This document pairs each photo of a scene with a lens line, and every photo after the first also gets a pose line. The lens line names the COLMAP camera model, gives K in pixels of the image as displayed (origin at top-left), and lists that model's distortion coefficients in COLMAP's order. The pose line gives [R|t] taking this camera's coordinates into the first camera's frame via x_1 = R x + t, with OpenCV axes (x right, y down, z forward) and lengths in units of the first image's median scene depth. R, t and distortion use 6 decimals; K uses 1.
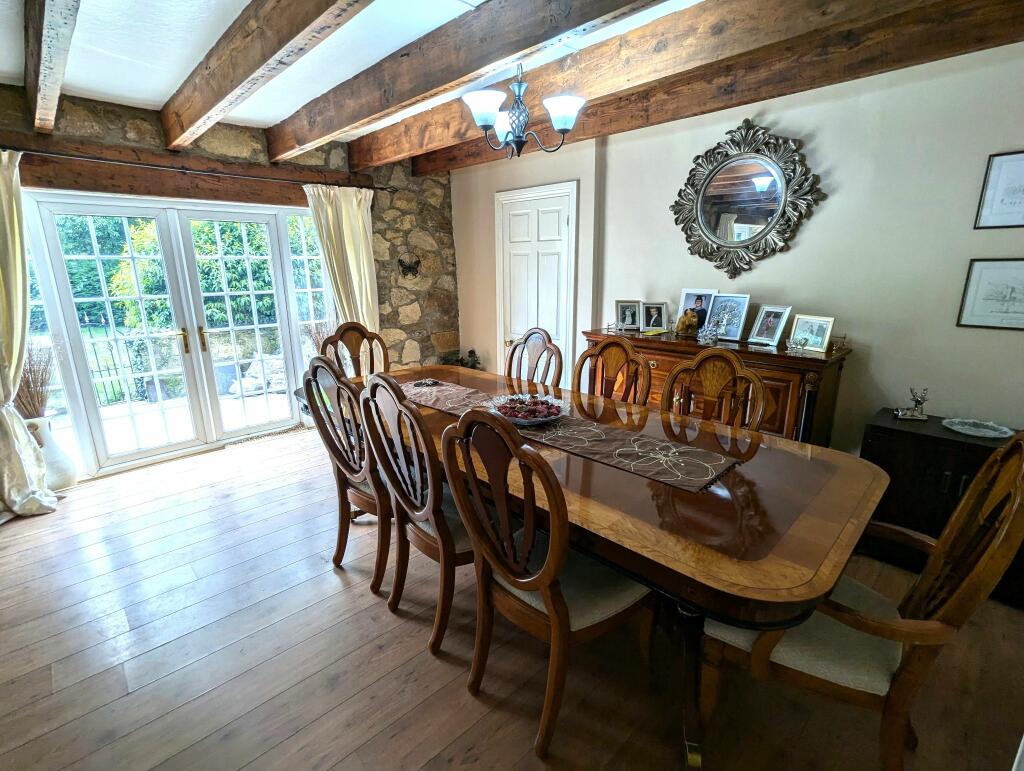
lens RADIAL K [[485.8, 0, 512.0], [0, 485.8, 385.5], [0, 0, 1]] dist [0.002315, 0.000720]
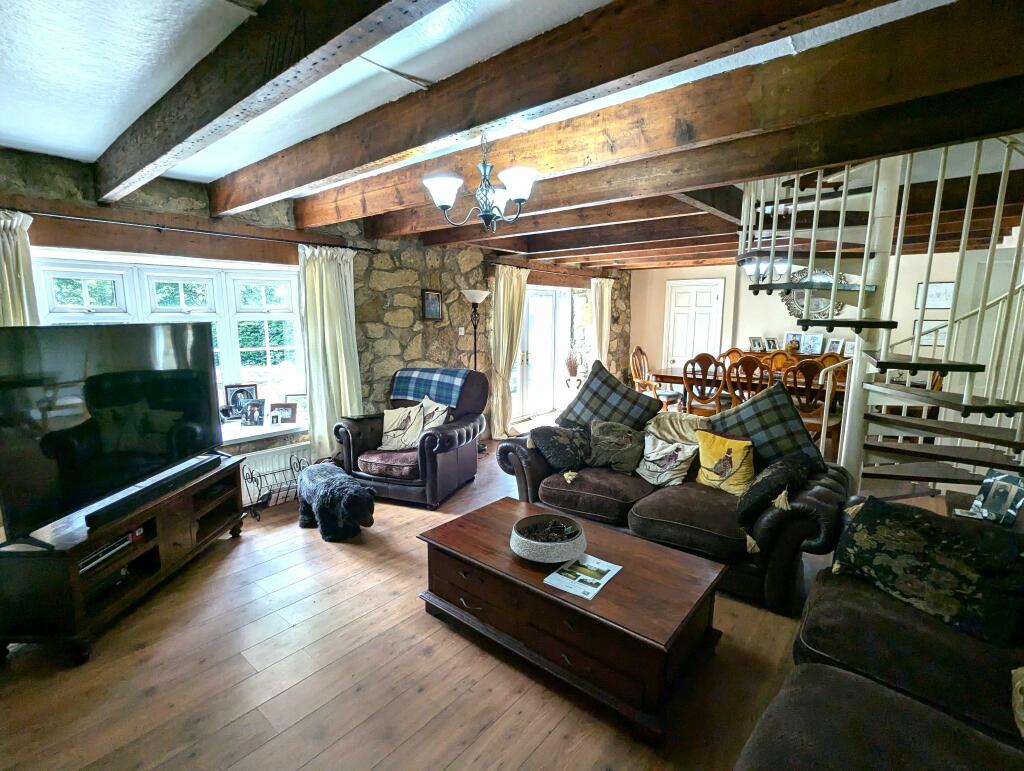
lens RADIAL K [[485.8, 0, 512.0], [0, 485.8, 385.5], [0, 0, 1]] dist [0.002315, 0.000720]
pose [[0.993971, -0.011320, 0.109054, -0.763080], [0.023179, 0.993870, -0.108099, 0.166887], [-0.107161, 0.109975, 0.988141, -0.649761]]
